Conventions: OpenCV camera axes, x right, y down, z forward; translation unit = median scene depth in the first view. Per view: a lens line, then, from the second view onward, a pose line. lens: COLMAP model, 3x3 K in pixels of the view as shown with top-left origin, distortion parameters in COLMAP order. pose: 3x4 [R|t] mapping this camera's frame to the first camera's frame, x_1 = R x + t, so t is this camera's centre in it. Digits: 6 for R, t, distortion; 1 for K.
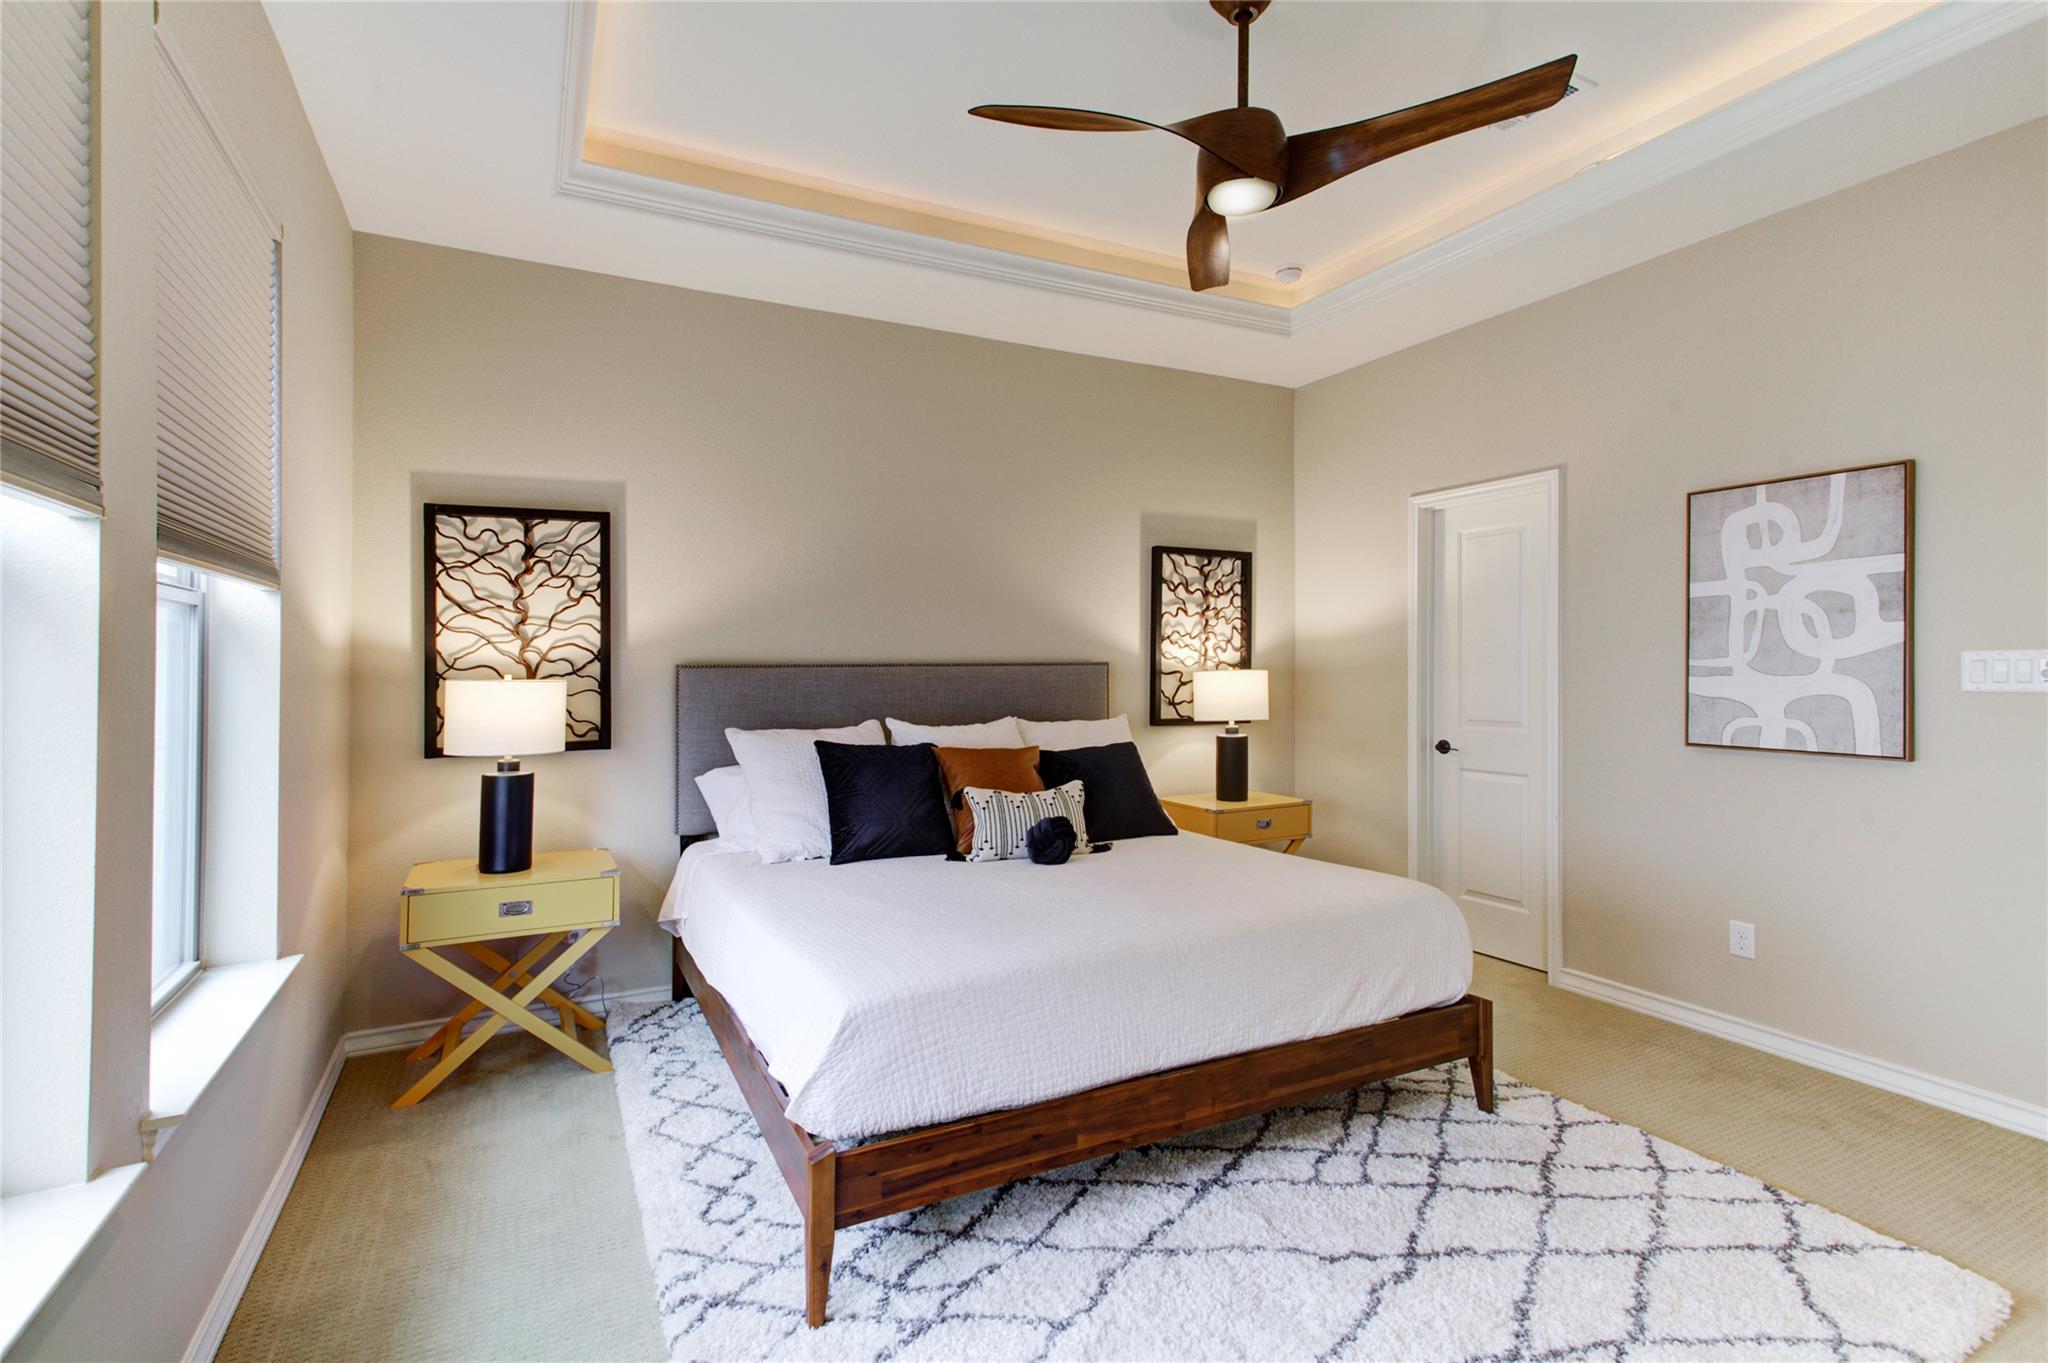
lens RADIAL K [[970.3, 0, 1020.5], [0, 970.3, 669.2], [0, 0, 1]] dist [0.019053, 0.001183]
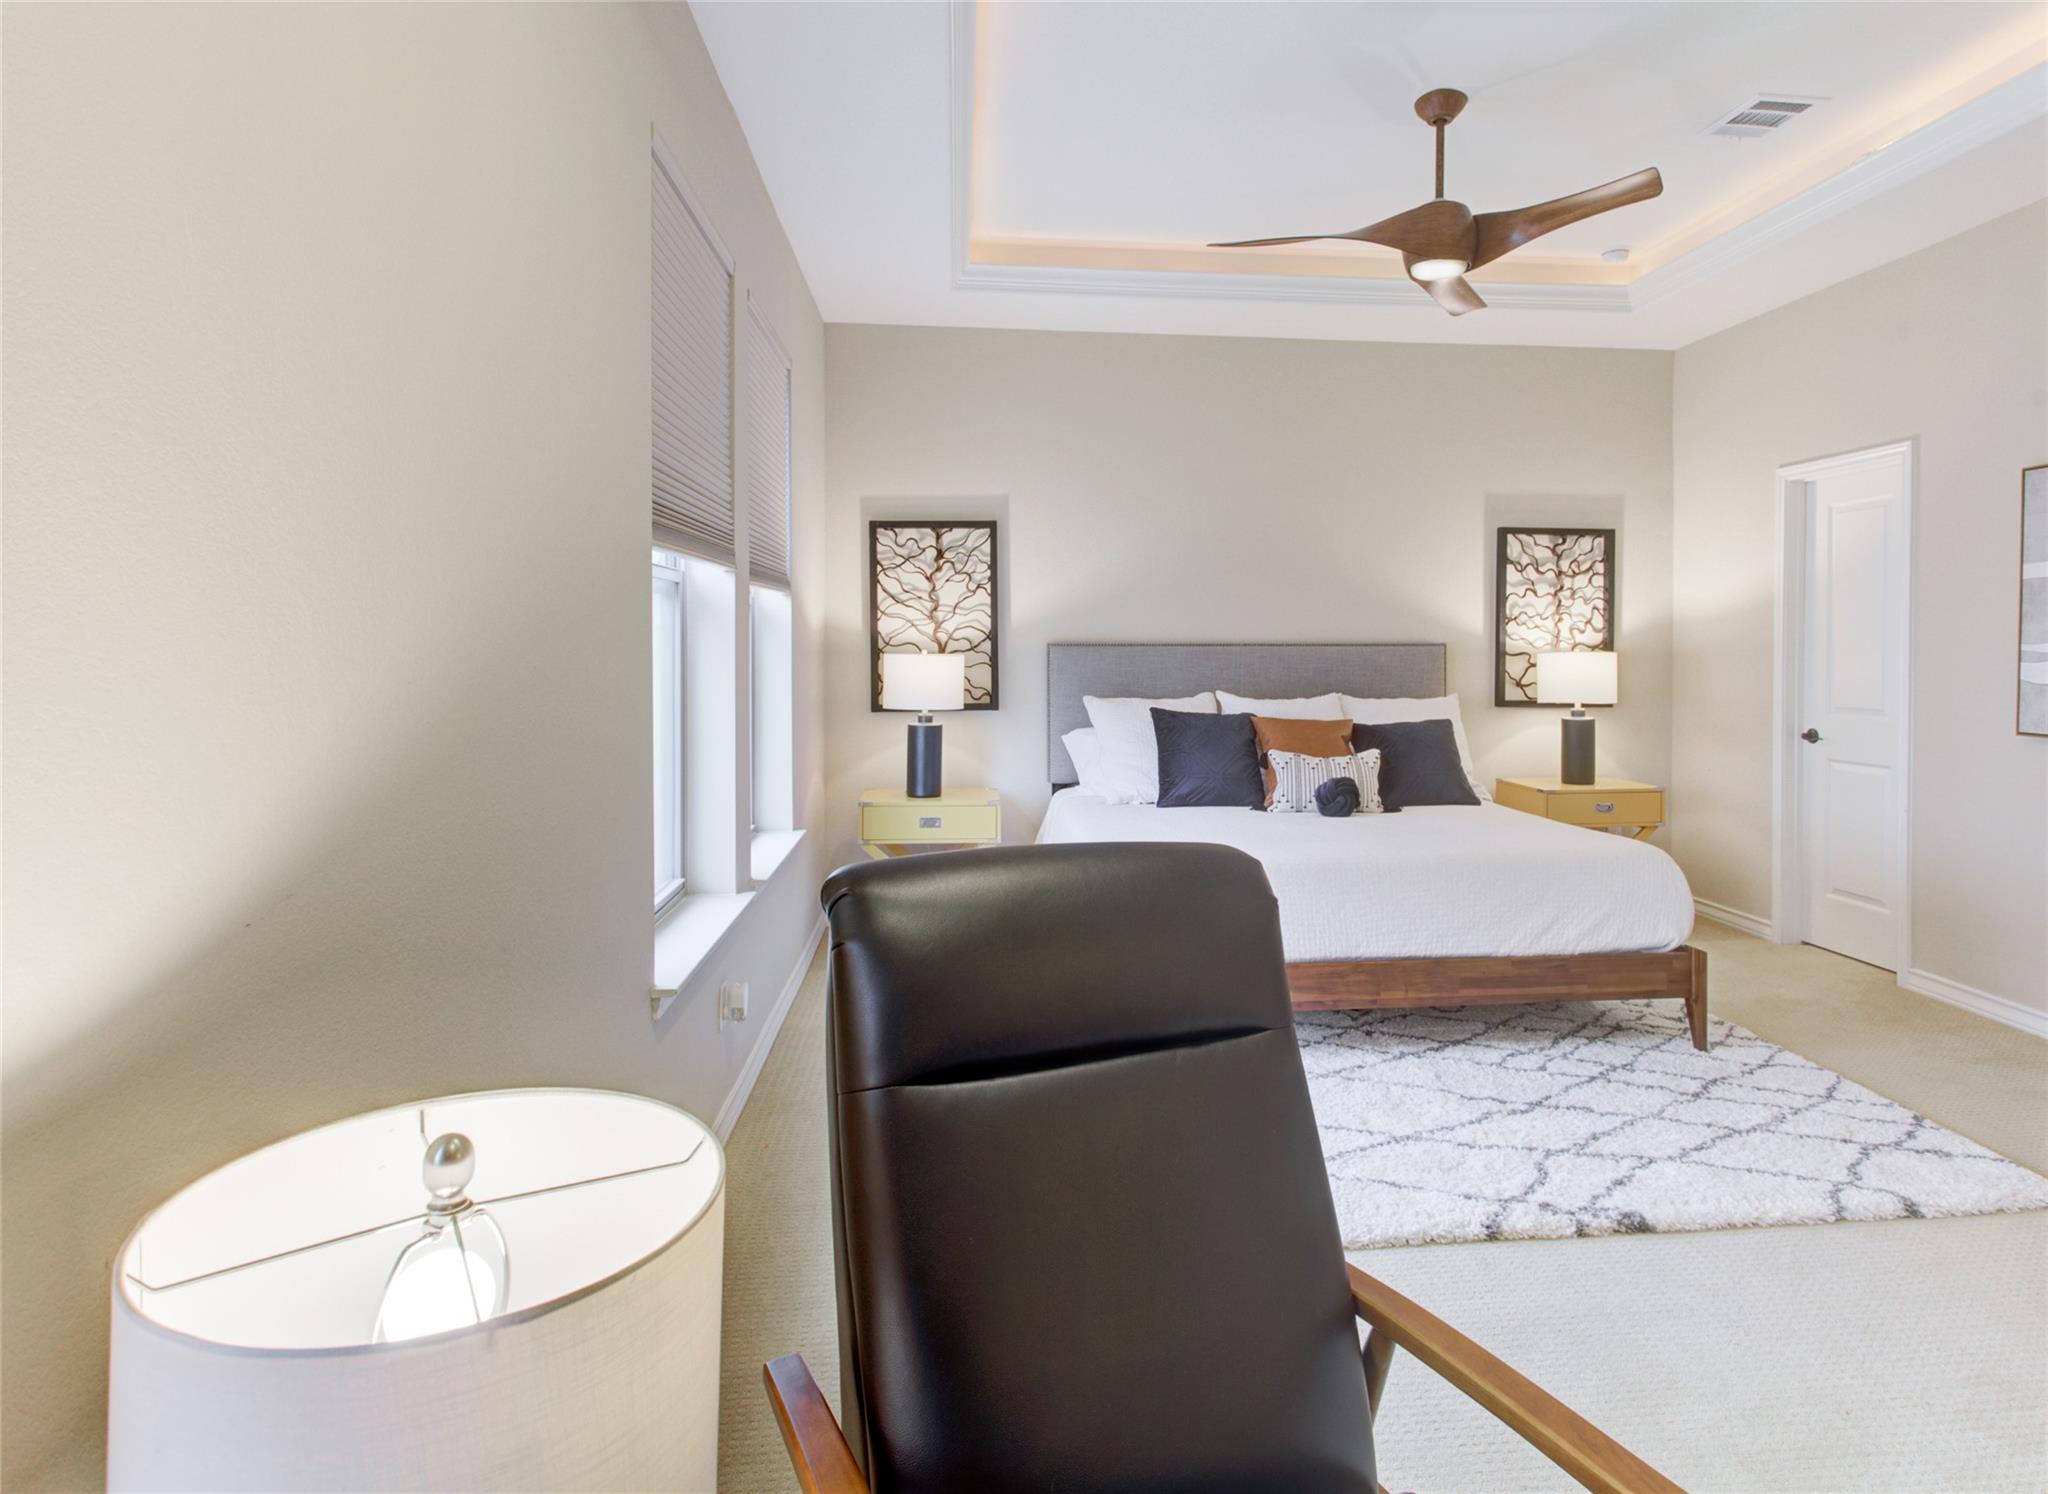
lens RADIAL K [[1110.7, 0, 1088.3], [0, 1110.7, 748.2], [0, 0, 1]] dist [0.019874, 0.000749]
pose [[0.937904, 0.039790, -0.344606, 0.197355], [-0.008568, 0.995754, 0.091654, -0.001903], [0.346790, -0.083010, 0.934262, -0.325819]]
